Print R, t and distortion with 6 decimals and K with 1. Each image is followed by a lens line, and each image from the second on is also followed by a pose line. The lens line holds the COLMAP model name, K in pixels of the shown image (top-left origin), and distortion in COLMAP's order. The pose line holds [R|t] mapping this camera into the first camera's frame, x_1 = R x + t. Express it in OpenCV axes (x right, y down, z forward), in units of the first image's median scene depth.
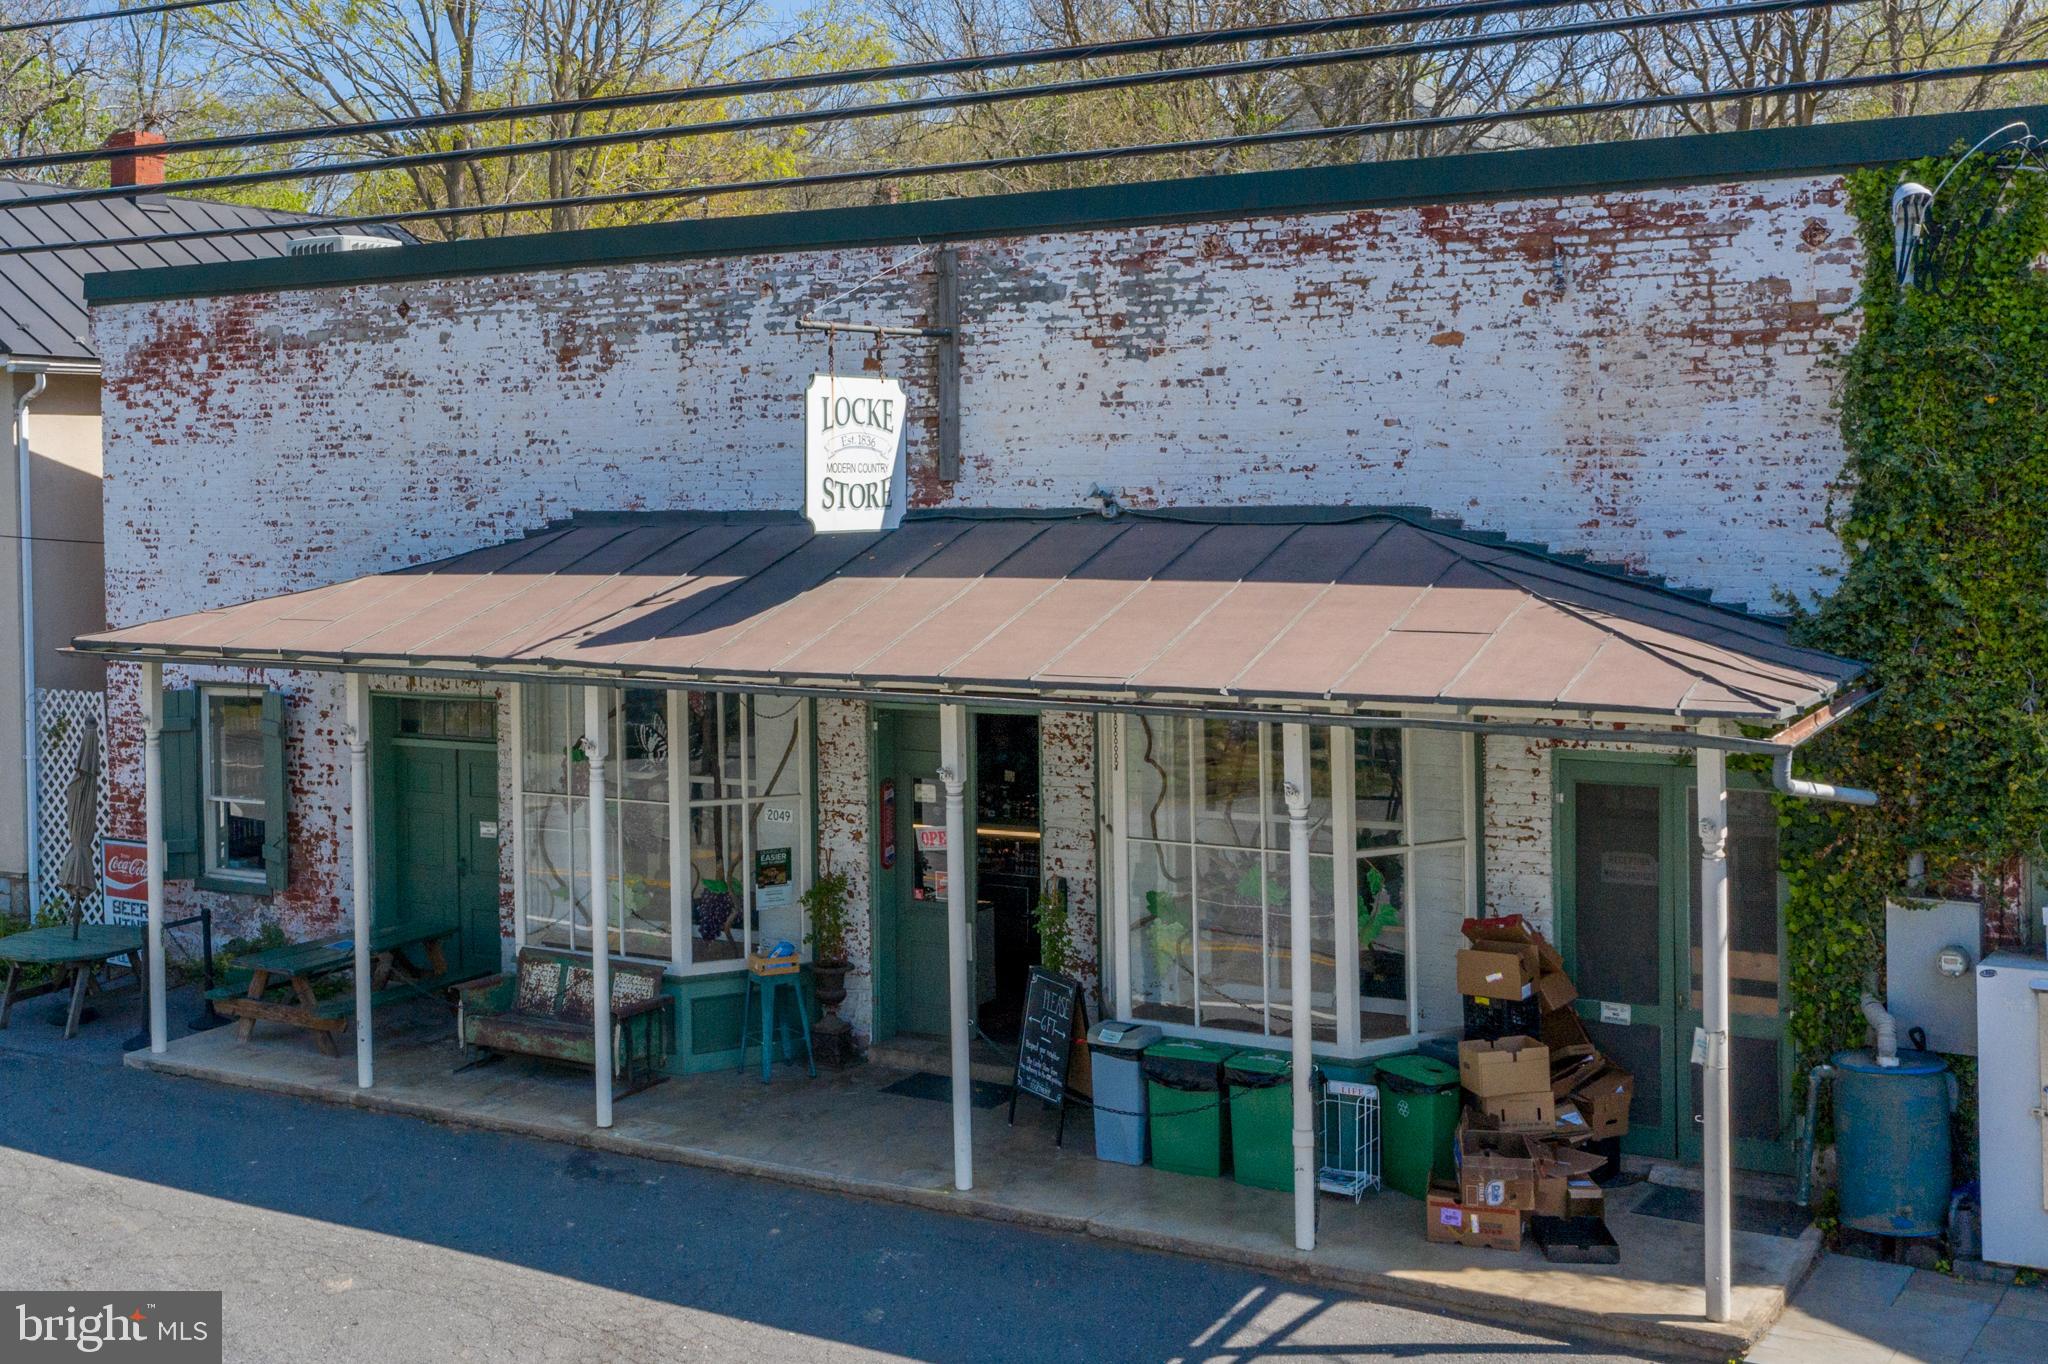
lens RADIAL K [[2284.7, 0, 880.1], [0, 2284.7, 531.0], [0, 0, 1]] dist [0.004023, 0.015932]
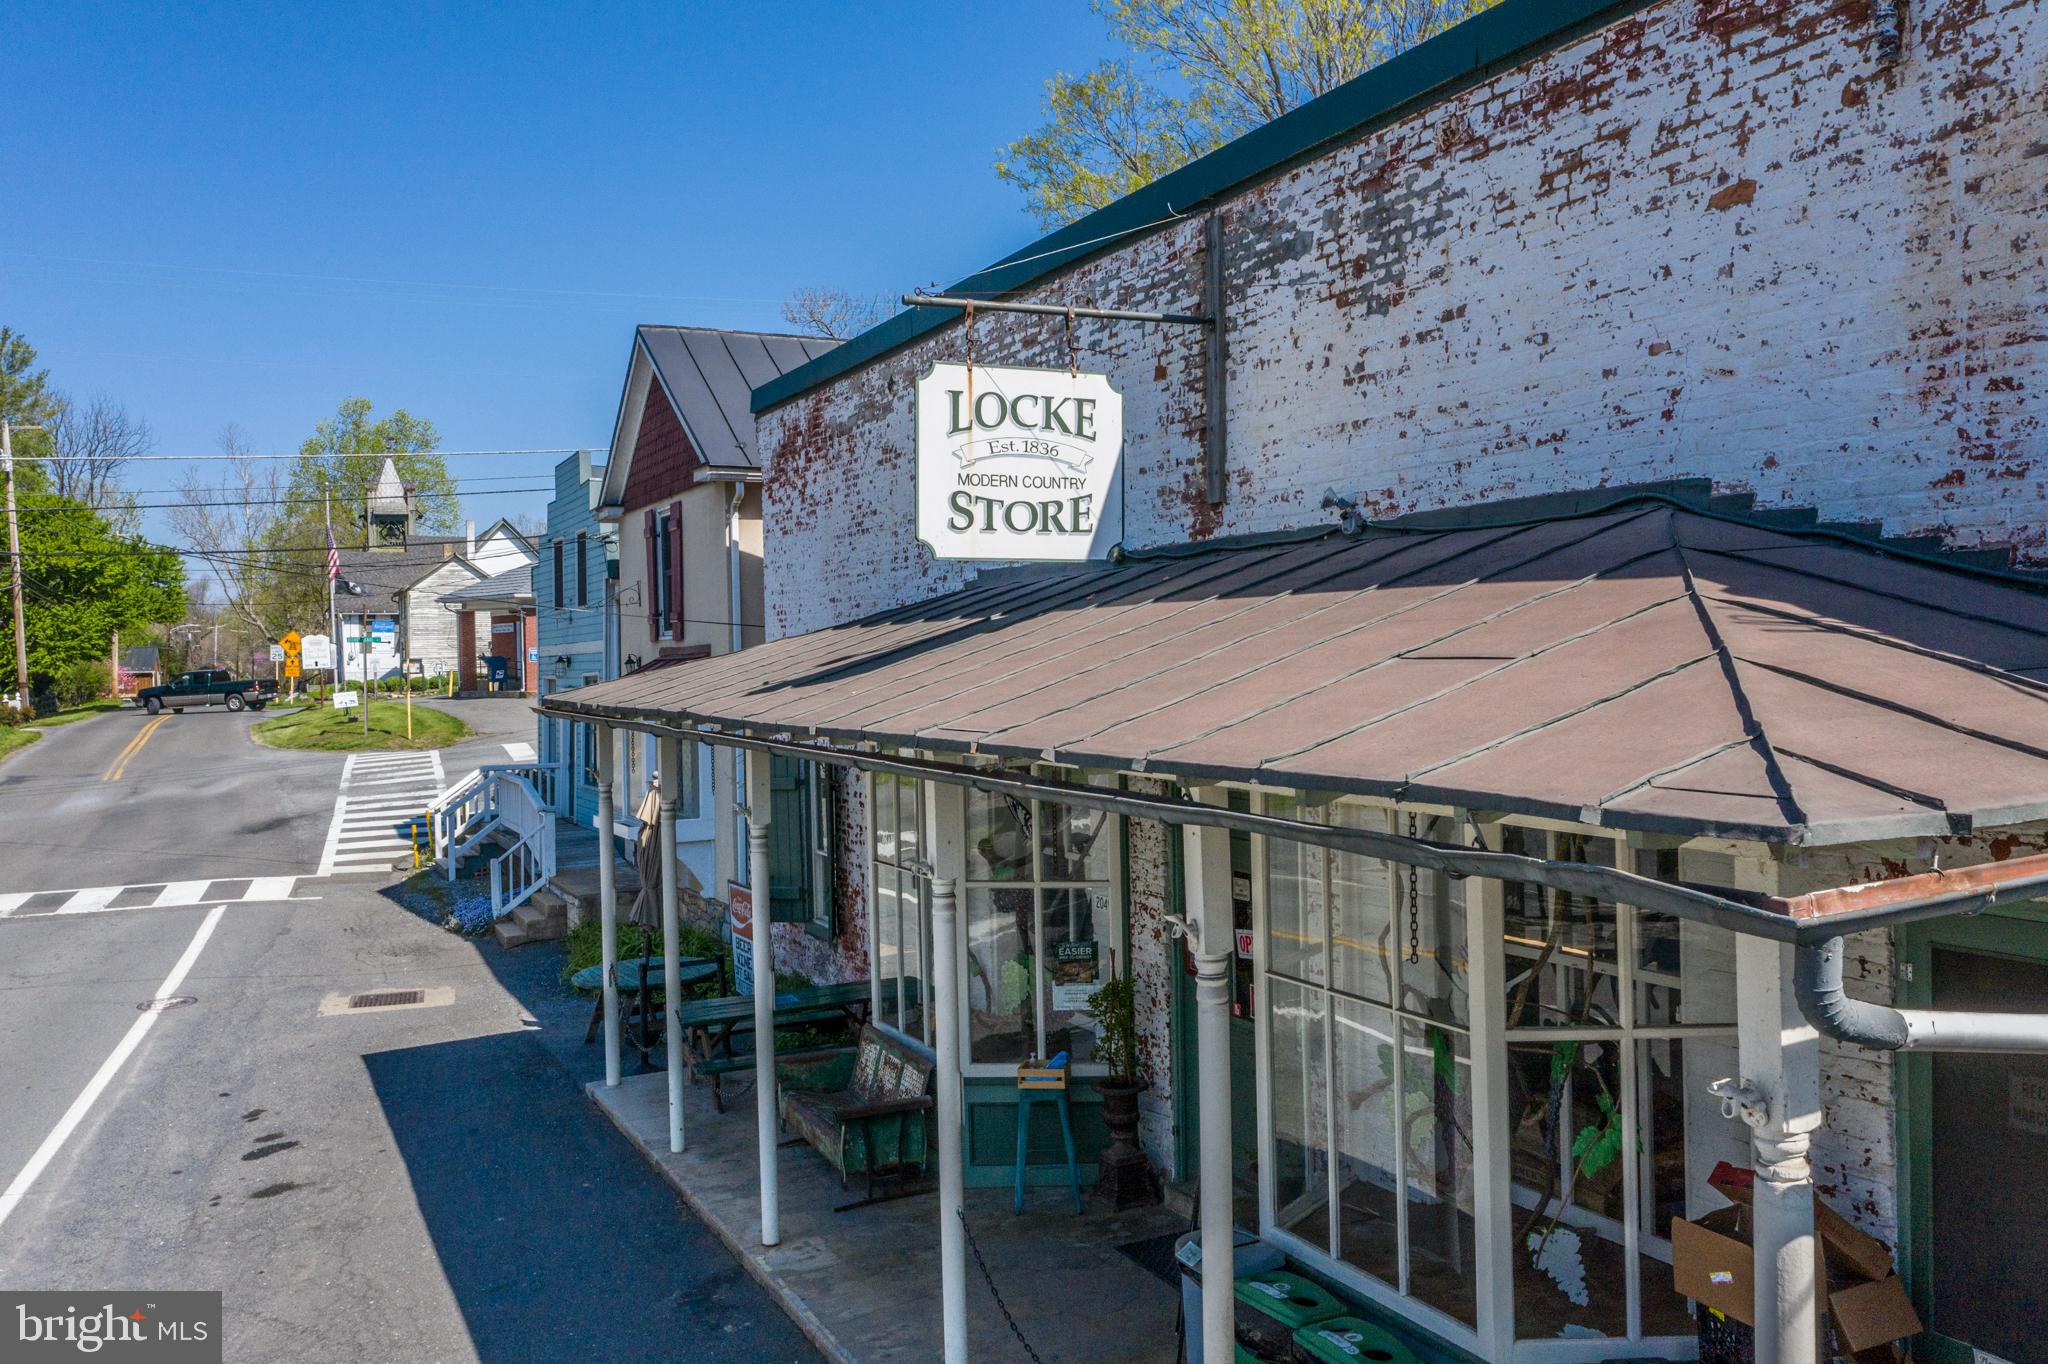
lens RADIAL K [[1652.3, 0, 1090.6], [0, 1652.3, 684.9], [0, 0, 1]] dist [0.005457, 0.000462]
pose [[0.869165, 0.002817, -0.494515, 0.307581], [0.003286, 0.999929, 0.011472, 0.038466], [0.494512, -0.011596, 0.869093, 0.518079]]
